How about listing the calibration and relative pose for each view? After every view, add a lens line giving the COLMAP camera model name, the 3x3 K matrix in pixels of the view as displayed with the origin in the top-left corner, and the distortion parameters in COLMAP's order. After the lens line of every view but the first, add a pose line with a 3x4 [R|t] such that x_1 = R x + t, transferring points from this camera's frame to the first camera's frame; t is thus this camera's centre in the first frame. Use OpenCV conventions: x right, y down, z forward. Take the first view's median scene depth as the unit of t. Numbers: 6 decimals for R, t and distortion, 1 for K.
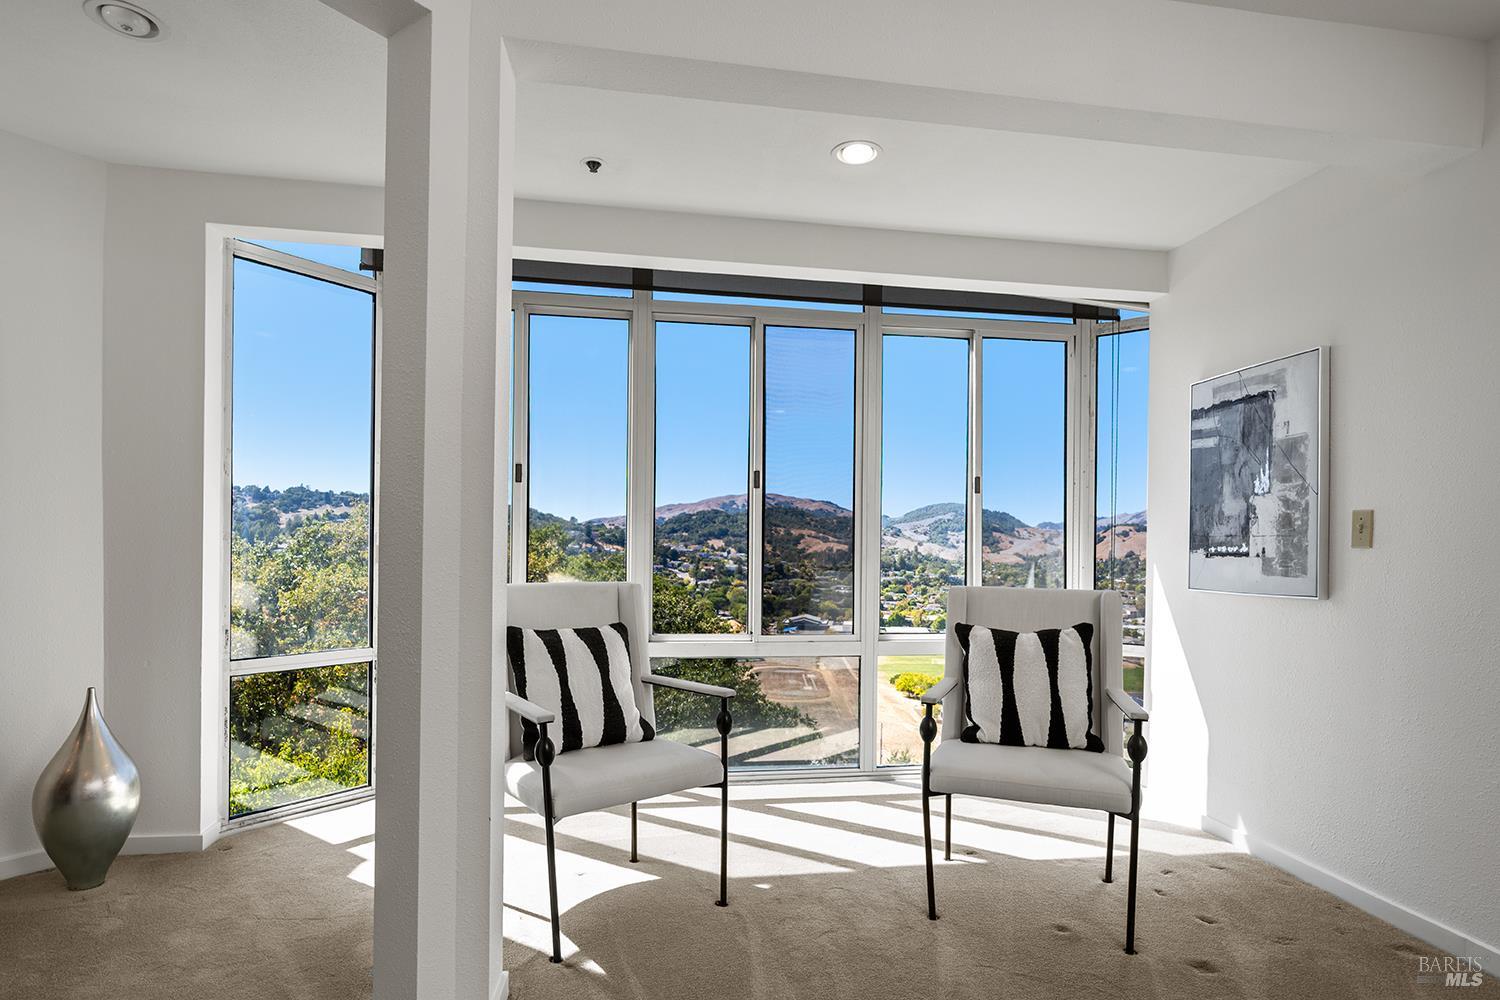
lens RADIAL K [[809.3, 0, 755.7], [0, 809.3, 556.8], [0, 0, 1]] dist [0.019648, -0.000013]
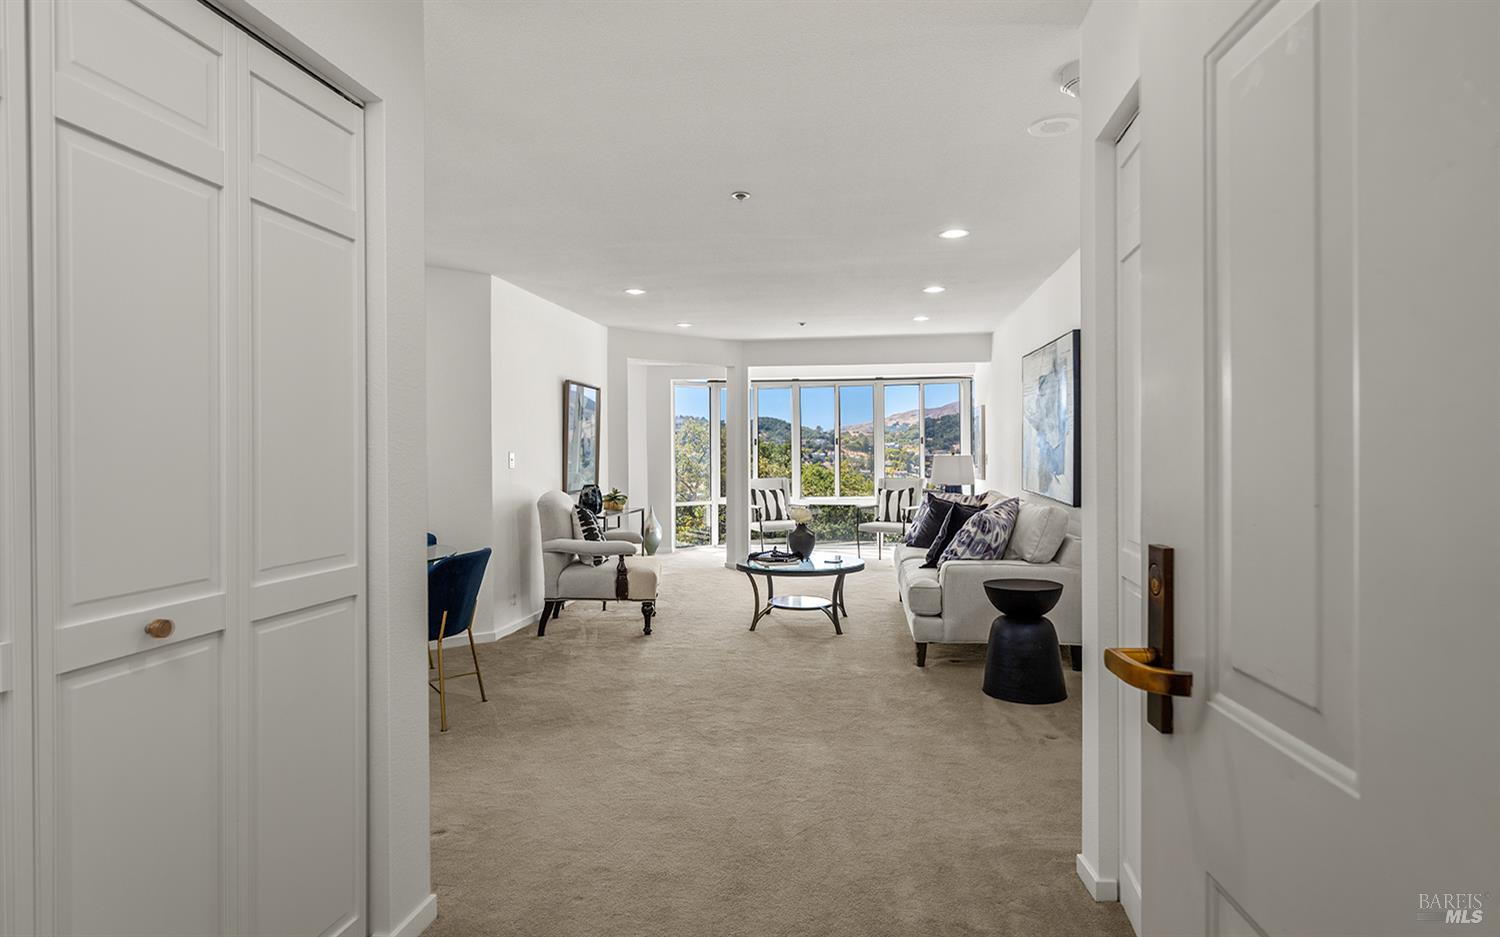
lens RADIAL K [[755.3, 0, 750.0], [0, 755.3, 468.5], [0, 0, 1]] dist [0.000912, 0.000087]
pose [[0.955436, -0.011395, -0.294978, 0.500044], [0.012951, 0.999911, 0.003322, -0.014834], [0.294913, -0.006994, 0.955498, -1.629600]]
